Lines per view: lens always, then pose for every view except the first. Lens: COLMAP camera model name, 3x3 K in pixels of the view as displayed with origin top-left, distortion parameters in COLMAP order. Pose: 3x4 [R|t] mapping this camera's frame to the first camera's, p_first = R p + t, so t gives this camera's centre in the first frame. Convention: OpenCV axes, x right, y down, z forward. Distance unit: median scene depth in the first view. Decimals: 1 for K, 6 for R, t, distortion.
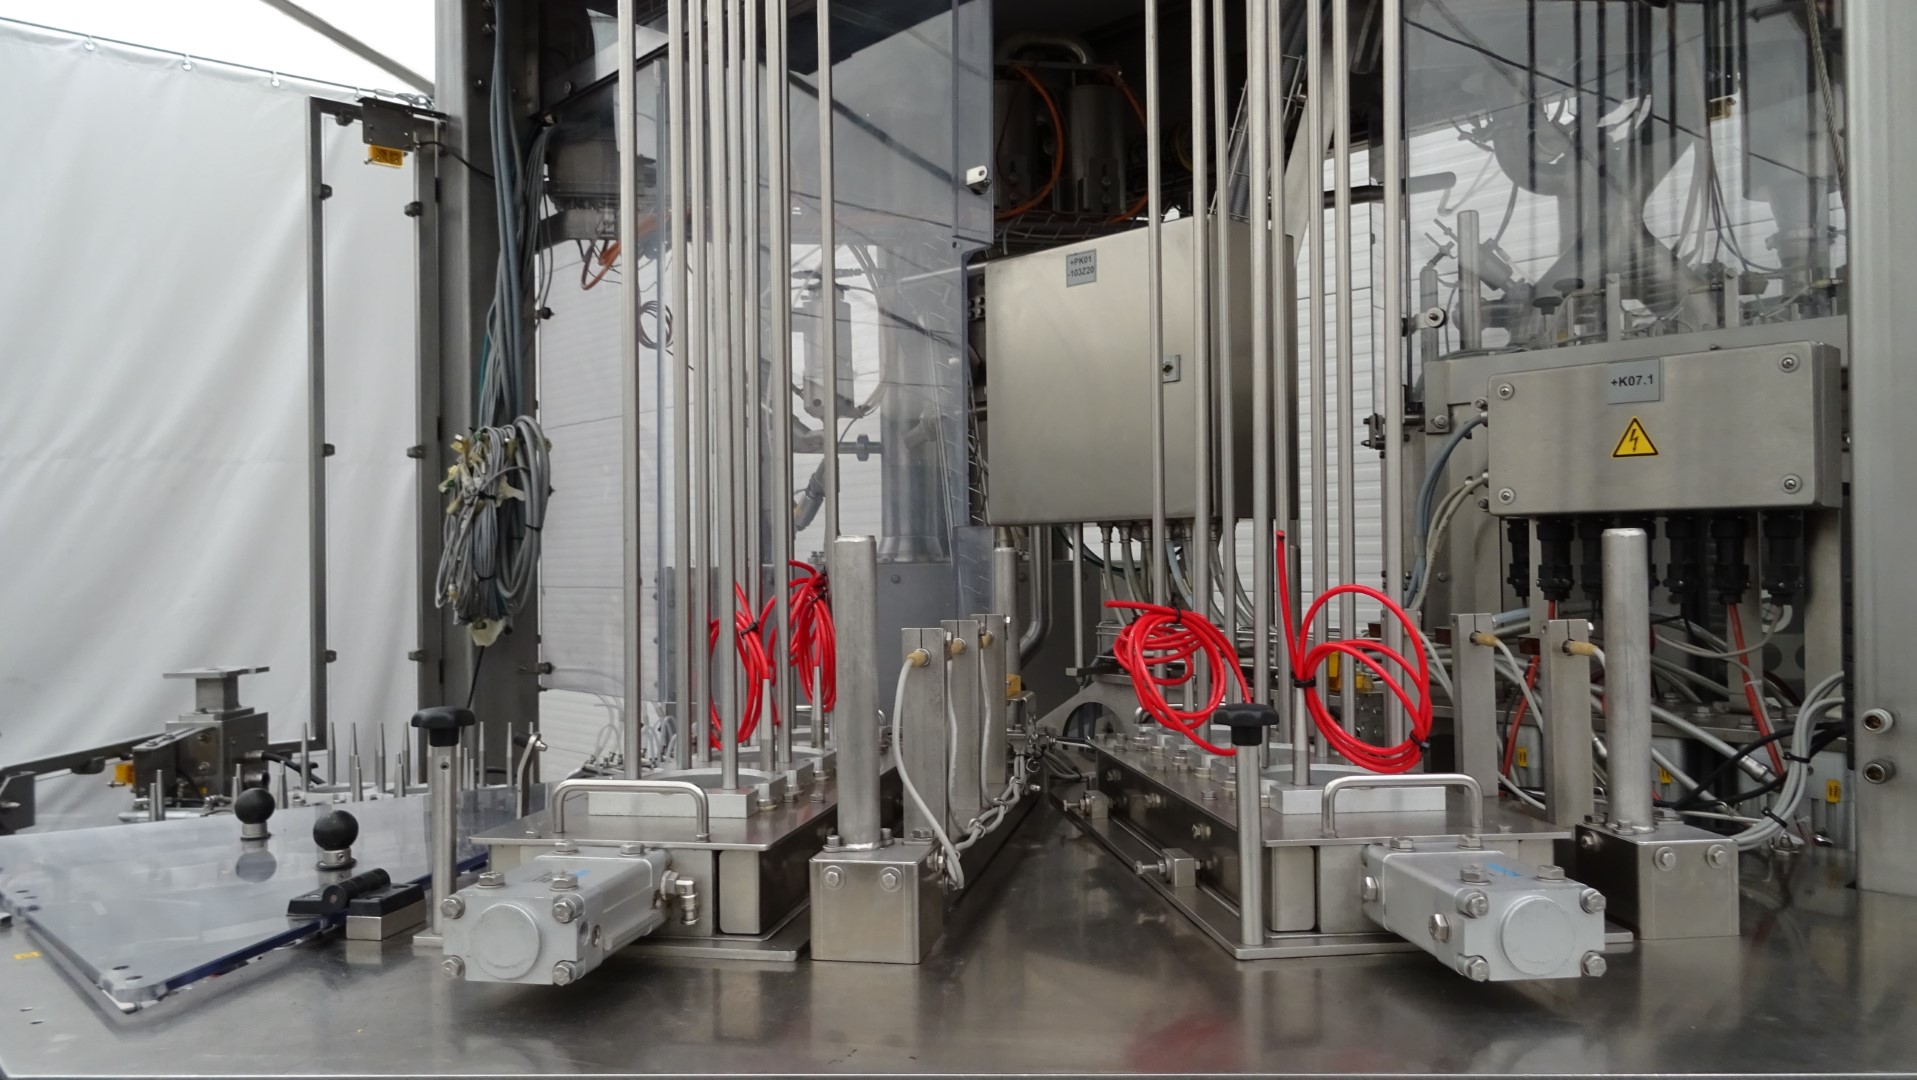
lens RADIAL K [[1375.2, 0, 959.5], [0, 1375.2, 538.0], [0, 0, 1]] dist [0.003466, -0.000272]
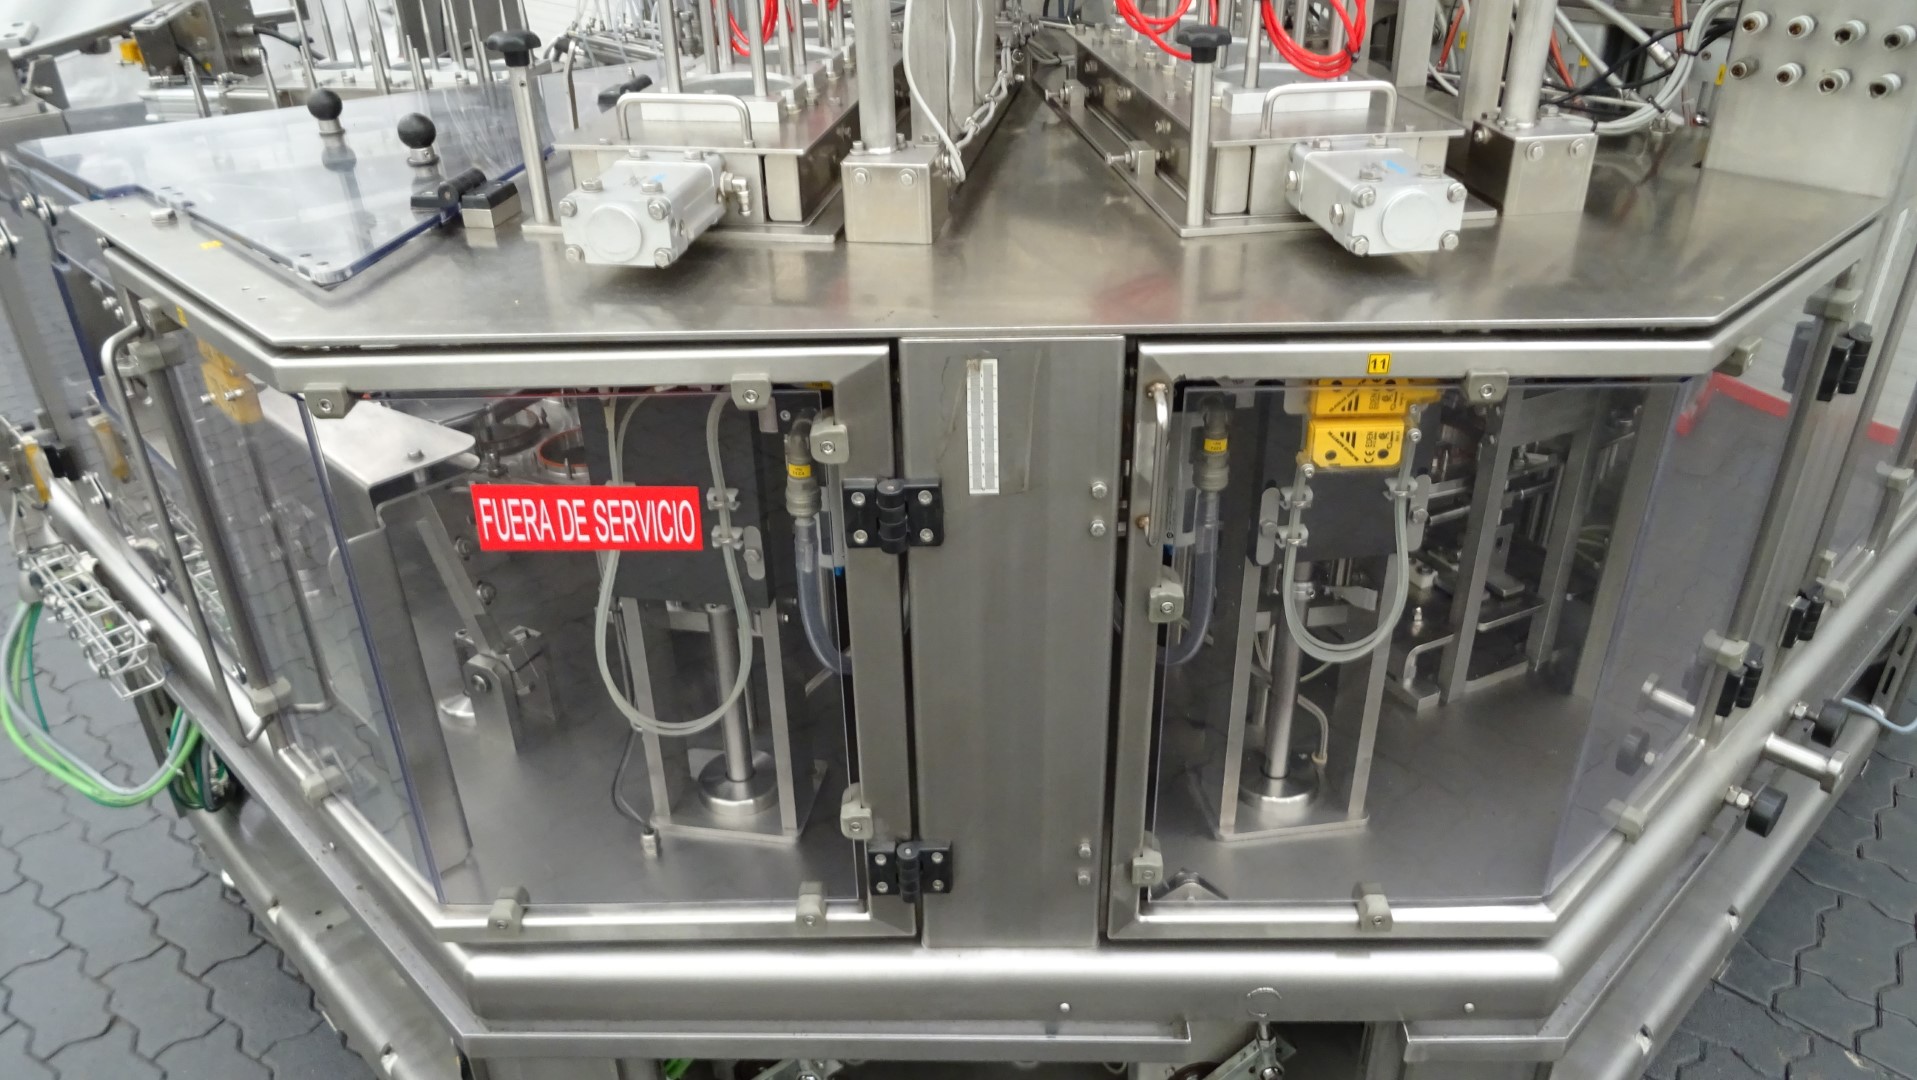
lens RADIAL K [[1378.8, 0, 958.5], [0, 1378.8, 540.0], [0, 0, 1]] dist [0.007123, -0.003319]
pose [[0.999737, -0.016404, 0.016013, -0.023188], [0.005933, 0.859870, 0.510479, -0.083738], [-0.022143, -0.510249, 0.859741, -0.186711]]
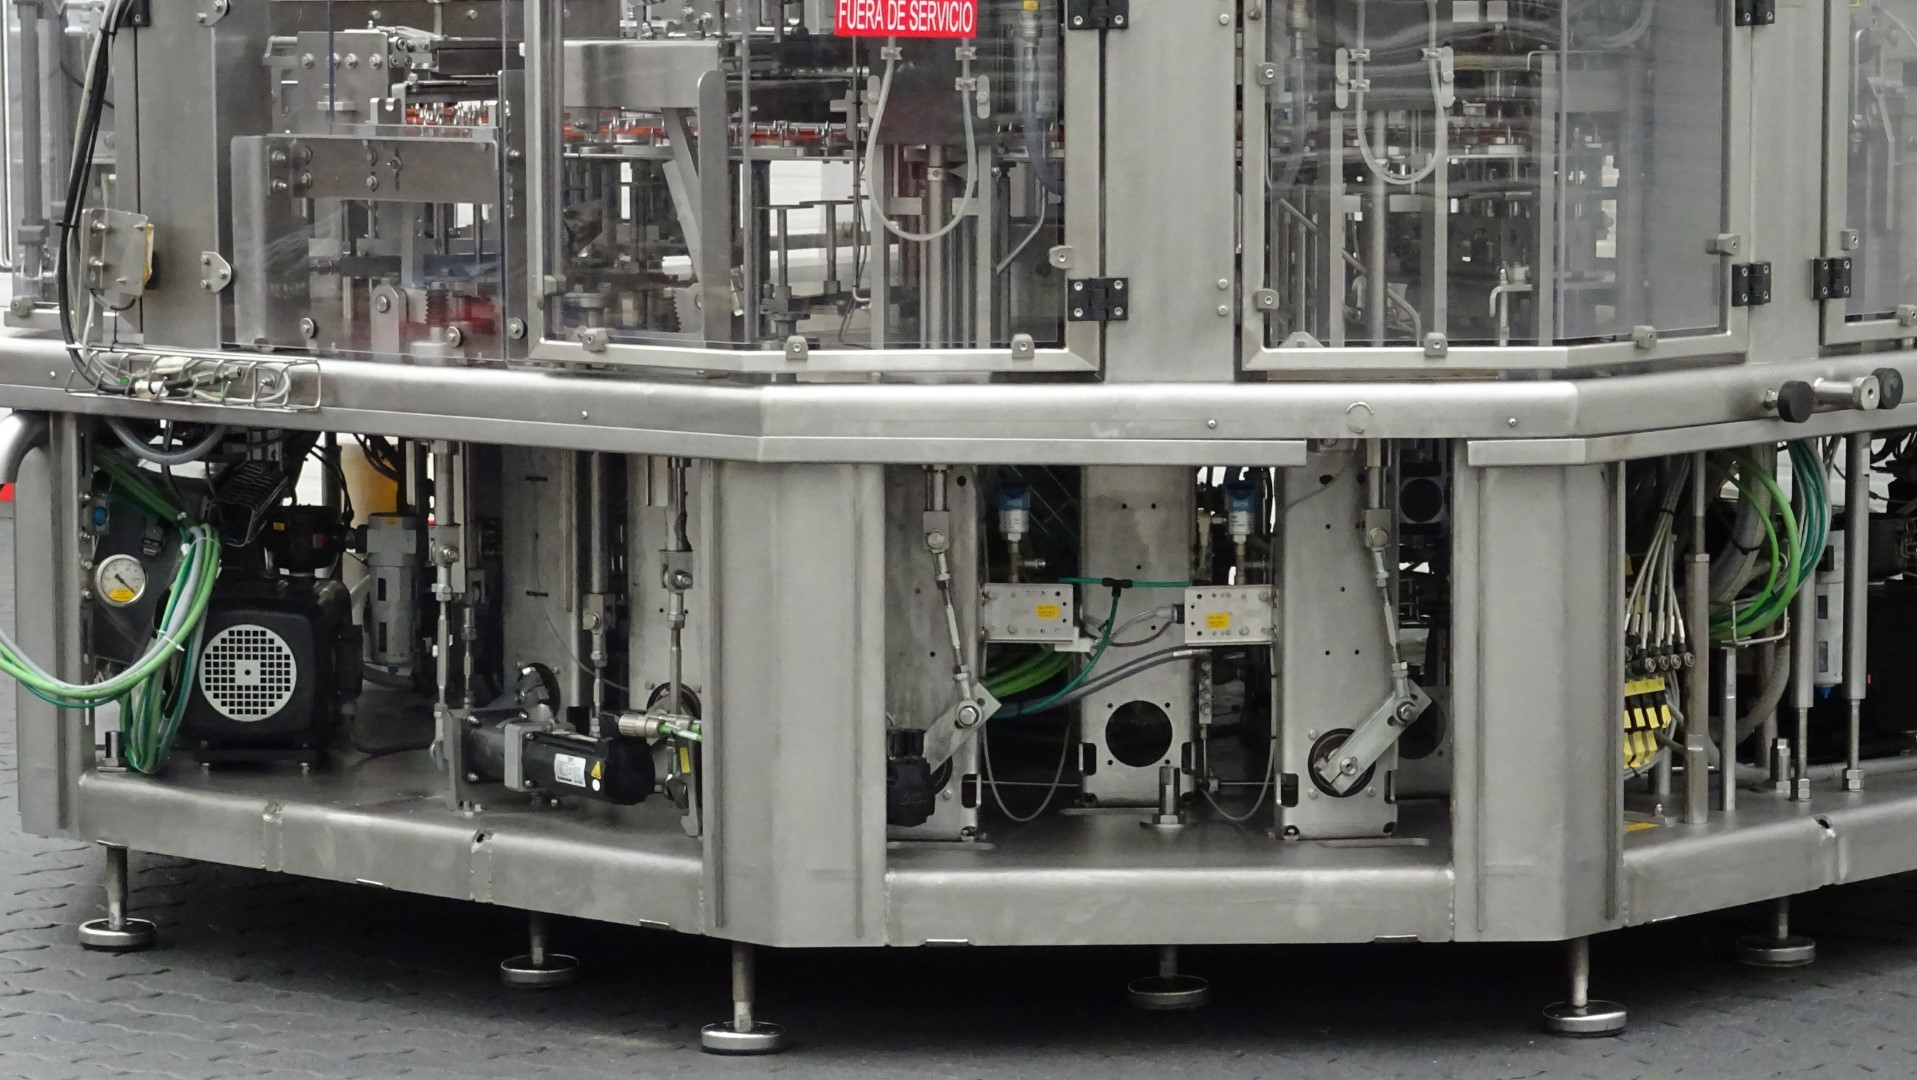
lens RADIAL K [[5877.6, 0, 958.5], [0, 5877.6, 540.0], [0, 0, 1]] dist [0.072791, -0.191365]
pose [[0.996914, 0.005463, 0.078316, -0.703047], [-0.014422, 0.993343, 0.114291, 0.219949], [-0.077170, -0.115068, 0.990356, -5.784893]]
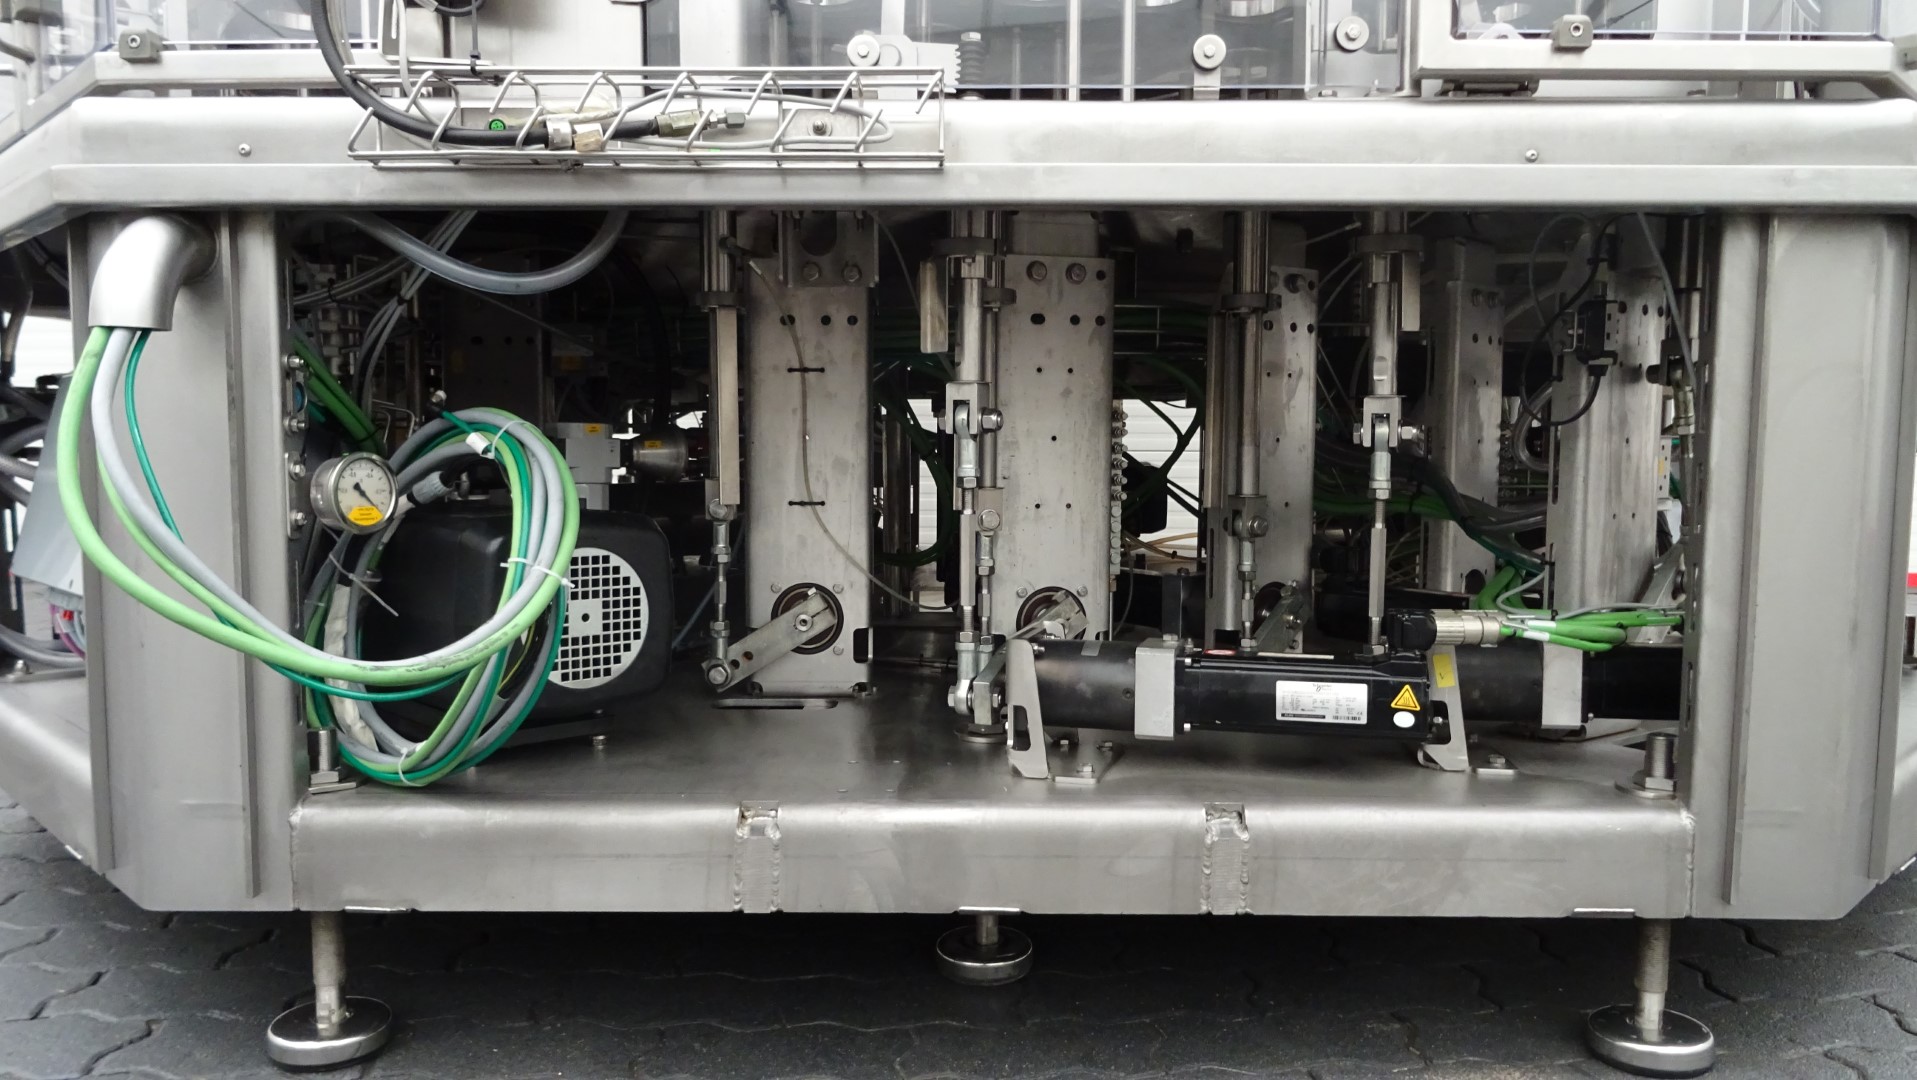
lens RADIAL K [[1403.2, 0, 971.7], [0, 1403.2, 538.7], [0, 0, 1]] dist [-0.000304, -0.004131]
pose [[0.689495, -0.038693, 0.723256, -1.639472], [-0.028383, 0.996362, 0.080361, 1.052393], [-0.723734, -0.075937, 0.685888, 0.399842]]
